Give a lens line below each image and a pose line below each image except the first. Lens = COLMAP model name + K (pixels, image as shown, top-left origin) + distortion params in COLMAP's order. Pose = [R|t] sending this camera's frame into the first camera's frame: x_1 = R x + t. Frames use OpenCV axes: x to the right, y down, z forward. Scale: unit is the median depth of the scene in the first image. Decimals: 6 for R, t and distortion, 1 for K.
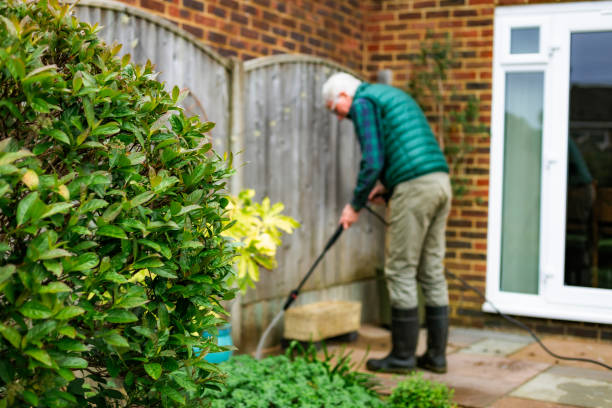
lens RADIAL K [[890.6, 0, 322.1], [0, 890.6, 171.6], [0, 0, 1]] dist [-0.039867, 0.000000]
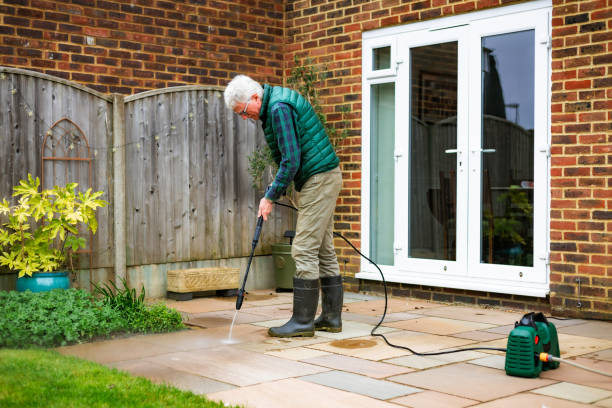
lens RADIAL K [[890.6, 0, 296.8], [0, 890.6, 210.6], [0, 0, 1]] dist [-0.039867, 0.000000]
pose [[0.936305, -0.025355, -0.350272, 0.548597], [0.034781, 0.999182, 0.020644, 0.033247], [0.349462, -0.031512, 0.936420, -0.195127]]
